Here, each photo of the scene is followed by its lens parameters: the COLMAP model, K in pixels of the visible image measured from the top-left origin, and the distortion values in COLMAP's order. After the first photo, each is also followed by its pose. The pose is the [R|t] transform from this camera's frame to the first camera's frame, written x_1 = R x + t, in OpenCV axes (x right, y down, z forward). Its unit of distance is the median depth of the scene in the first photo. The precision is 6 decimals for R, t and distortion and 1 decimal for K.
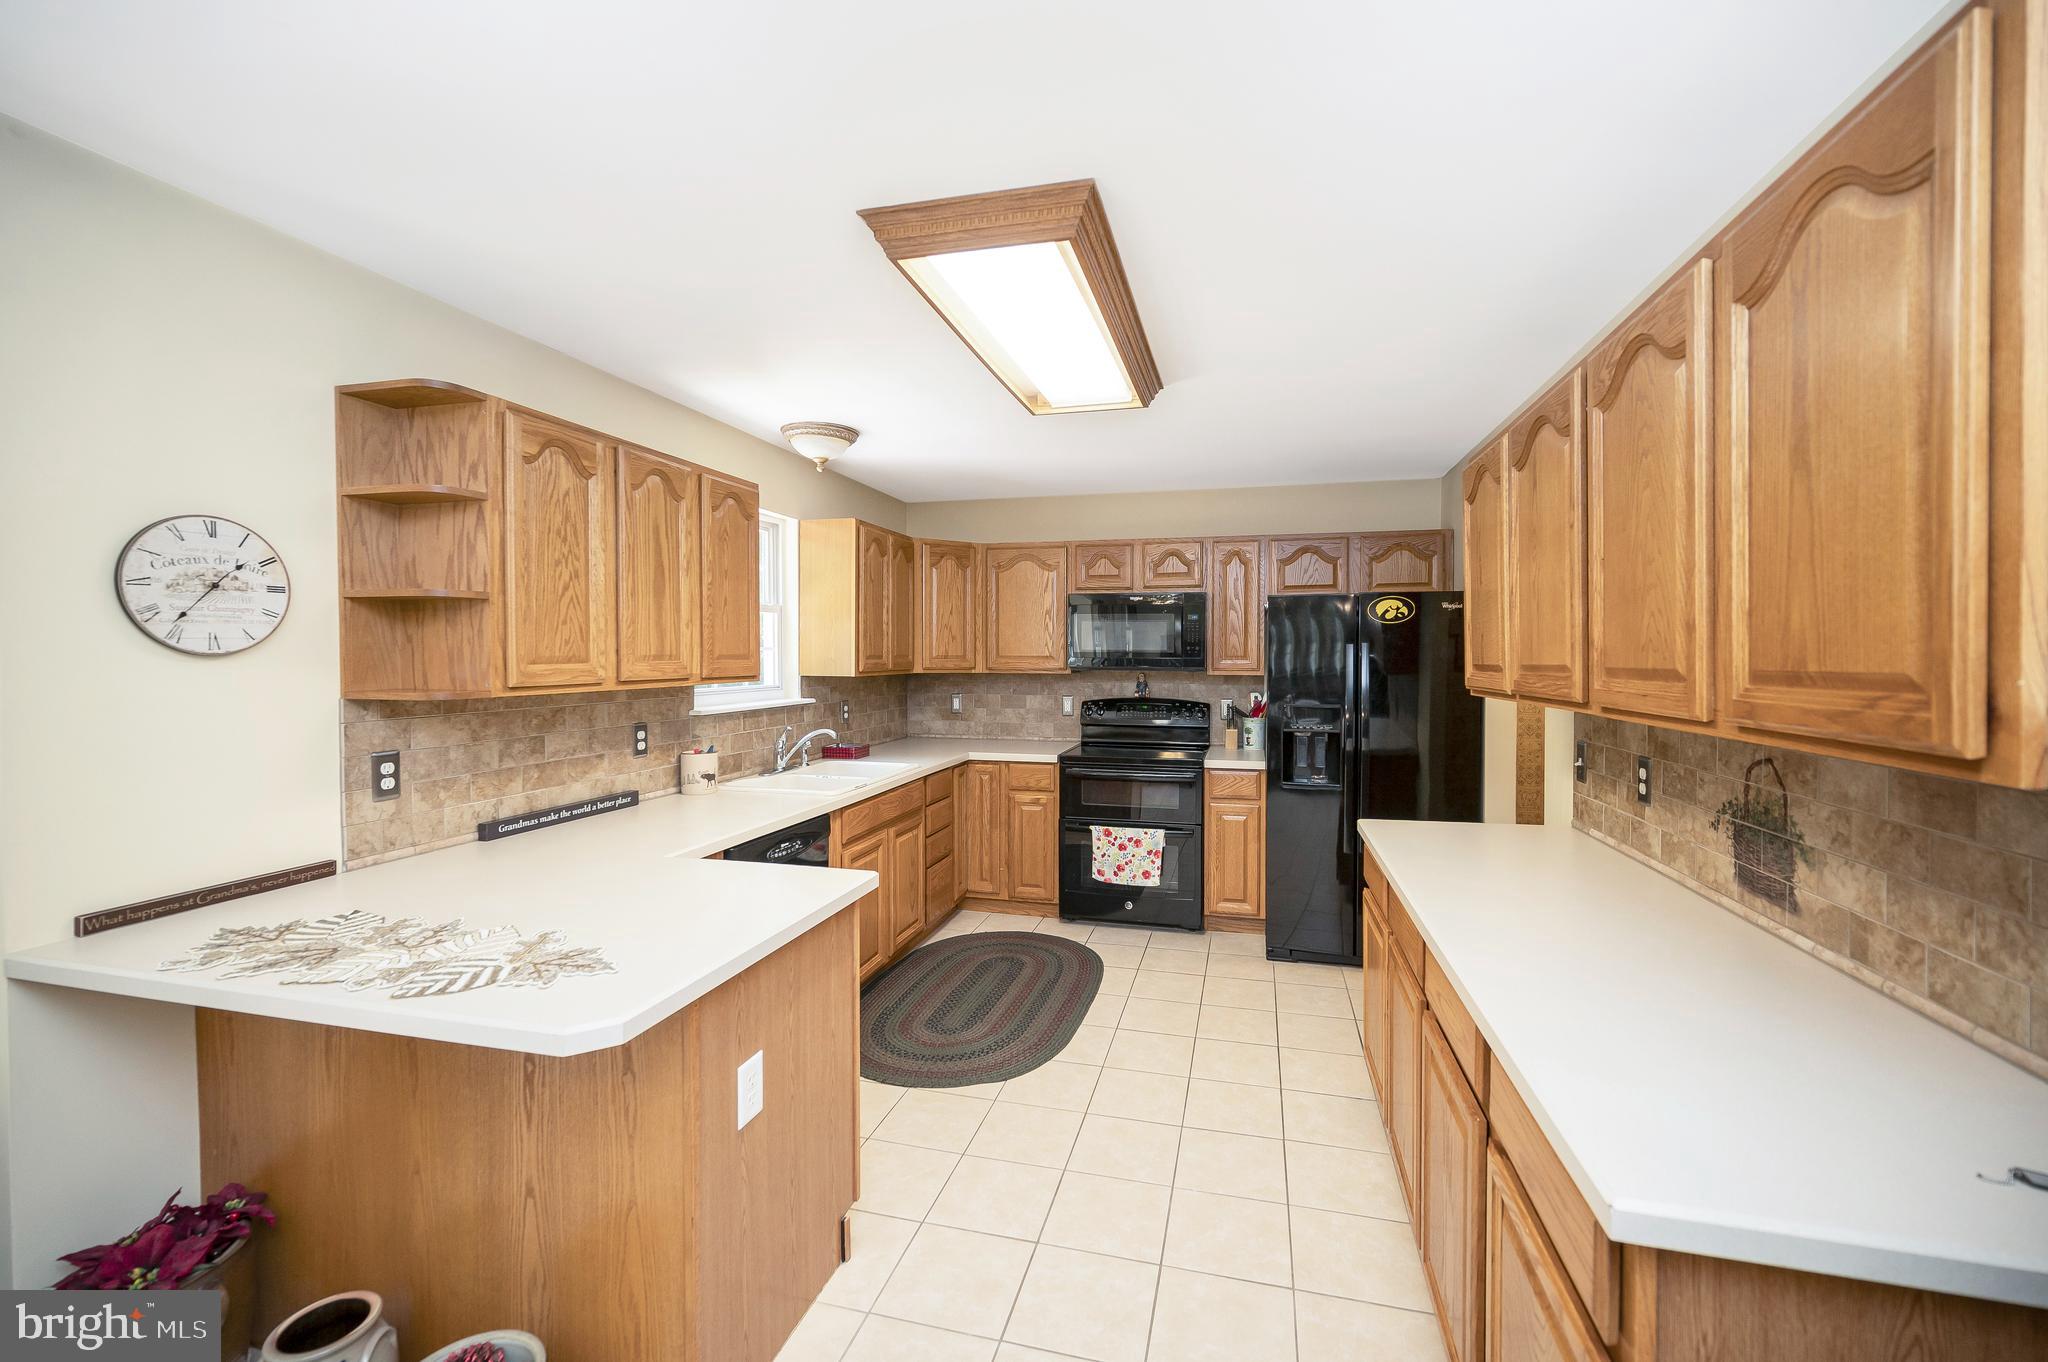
lens RADIAL K [[830.3, 0, 1044.8], [0, 830.3, 688.6], [0, 0, 1]] dist [0.001998, -0.001695]
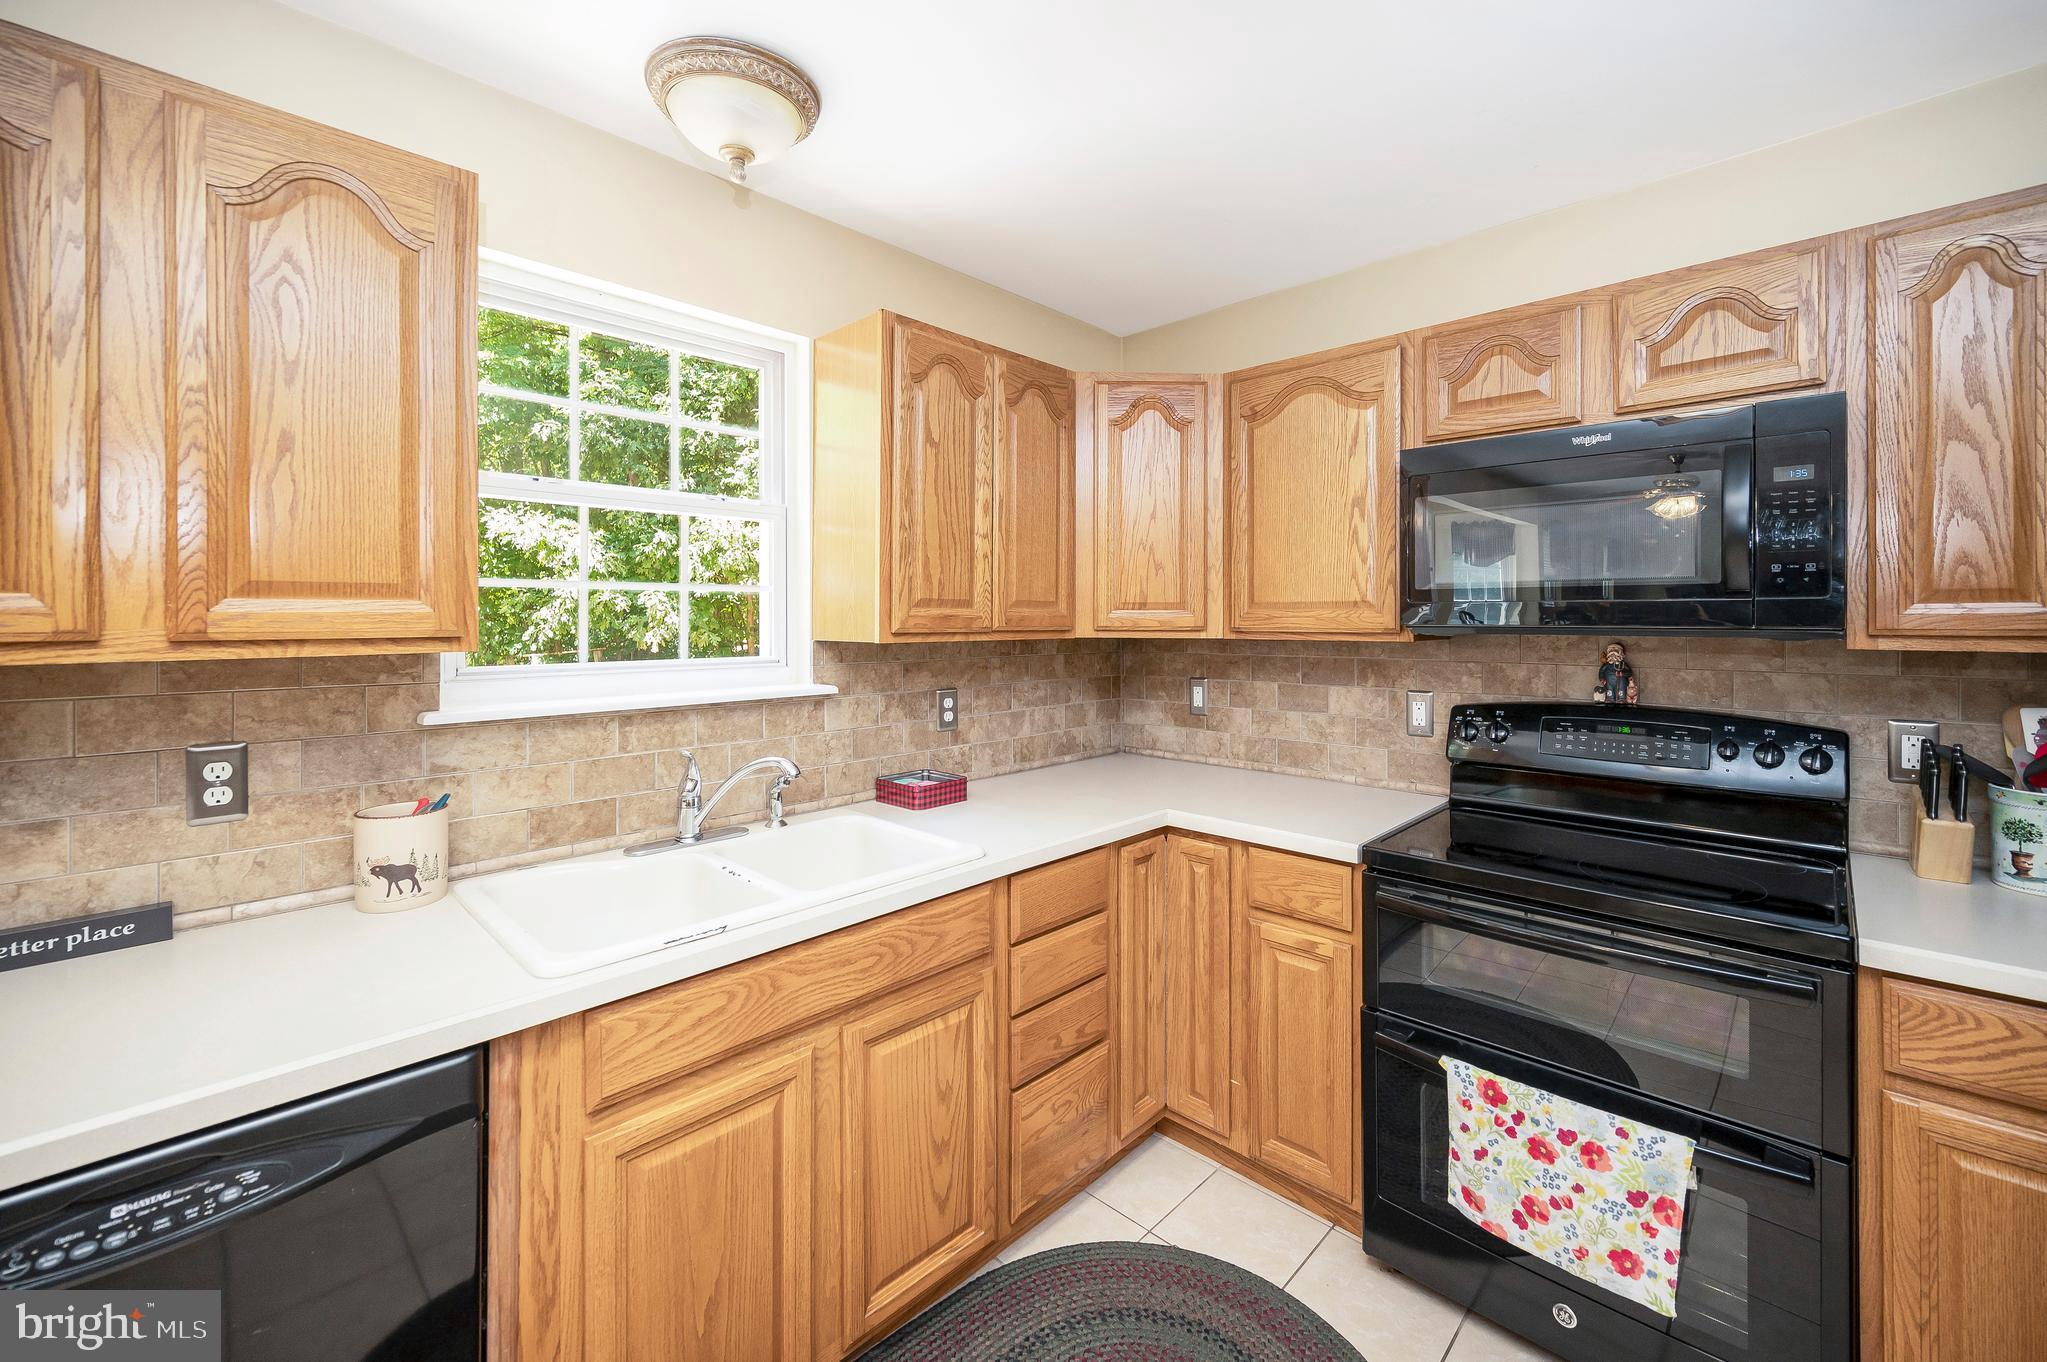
lens RADIAL K [[829.9, 0, 1043.9], [0, 829.9, 615.1], [0, 0, 1]] dist [0.001998, -0.001695]
pose [[0.865809, -0.006391, -0.500334, 0.095826], [-0.016658, 0.998996, -0.041587, -0.013319], [0.500097, 0.044341, 0.864833, 0.638819]]
